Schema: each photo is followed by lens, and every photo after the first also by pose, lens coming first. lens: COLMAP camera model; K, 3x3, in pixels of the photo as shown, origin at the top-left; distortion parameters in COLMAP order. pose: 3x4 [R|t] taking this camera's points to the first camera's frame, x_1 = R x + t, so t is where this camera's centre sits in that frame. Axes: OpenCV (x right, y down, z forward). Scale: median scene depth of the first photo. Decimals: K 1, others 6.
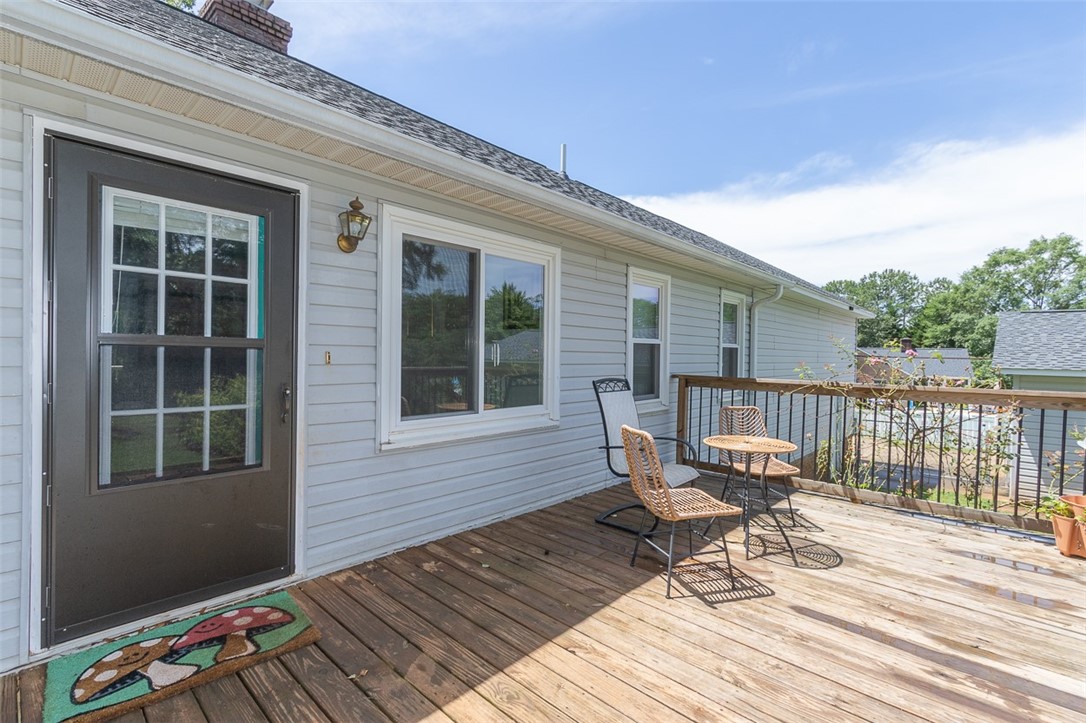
lens RADIAL K [[494.1, 0, 544.6], [0, 494.1, 361.1], [0, 0, 1]] dist [0.004466, -0.003217]
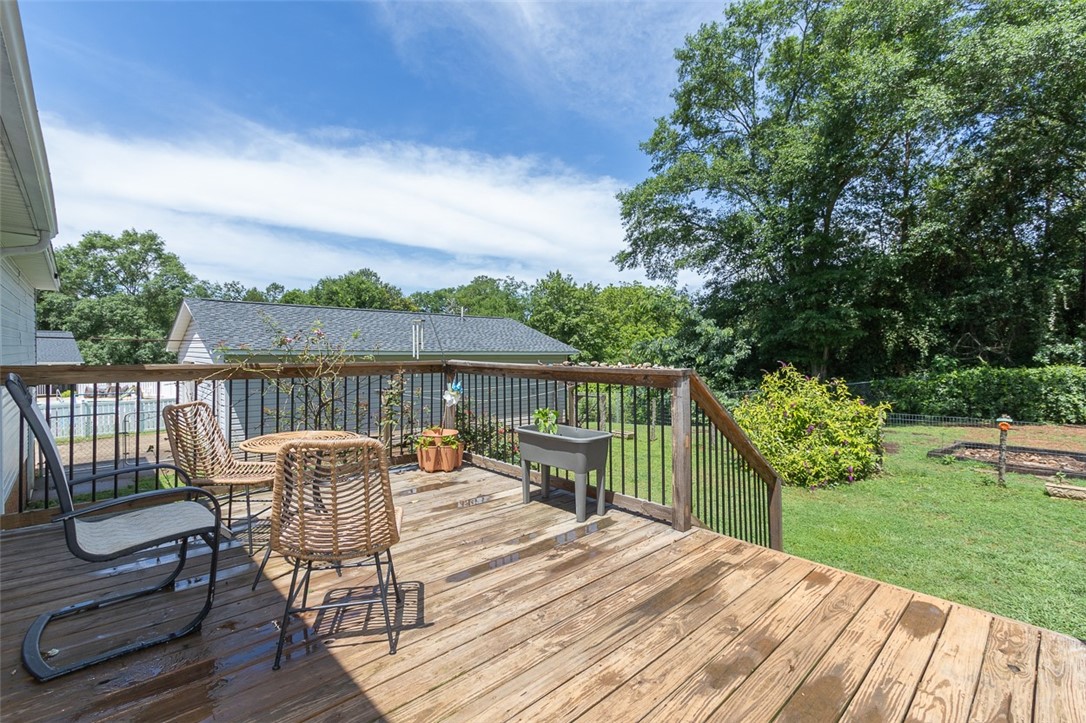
lens RADIAL K [[494.1, 0, 543.6], [0, 494.1, 357.4], [0, 0, 1]] dist [0.004466, -0.003217]
pose [[0.066199, -0.031364, 0.997313, -0.022142], [0.006732, 0.999497, 0.030986, 0.000668], [-0.997784, 0.004663, 0.066377, 0.034521]]
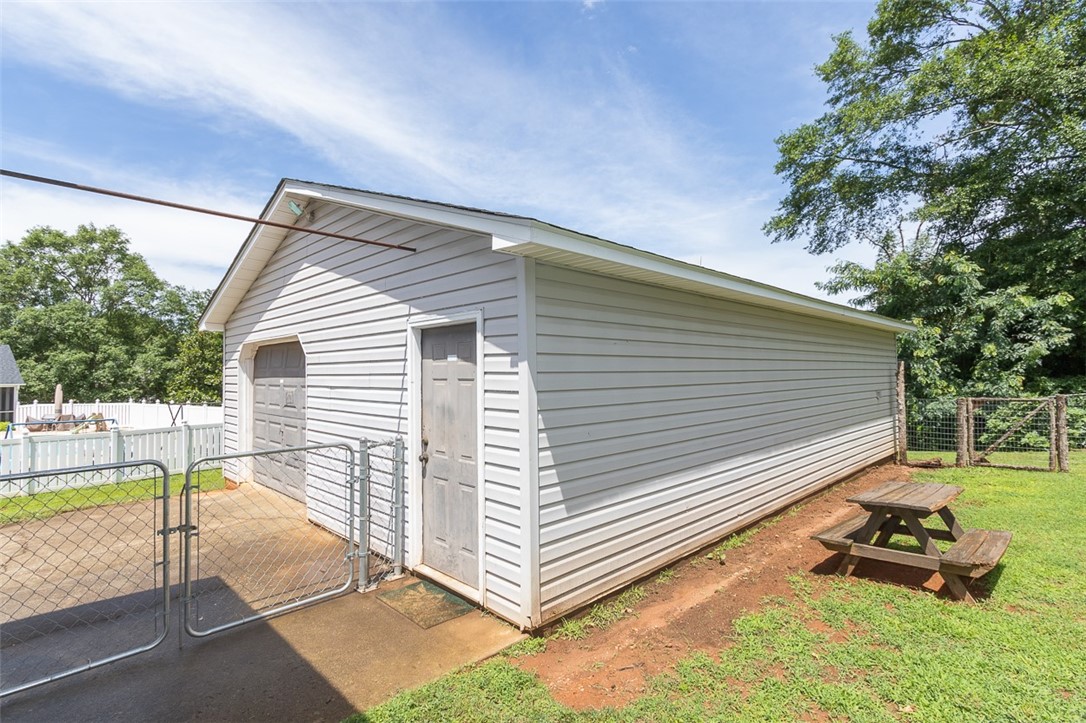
lens RADIAL K [[524.7, 0, 542.6], [0, 524.7, 354.5], [0, 0, 1]] dist [0.000590, -0.000282]
pose [[0.033850, 0.017351, 0.999276, 0.101396], [0.024740, 0.999528, -0.018193, 0.017717], [-0.999121, 0.025338, 0.033405, 0.169877]]
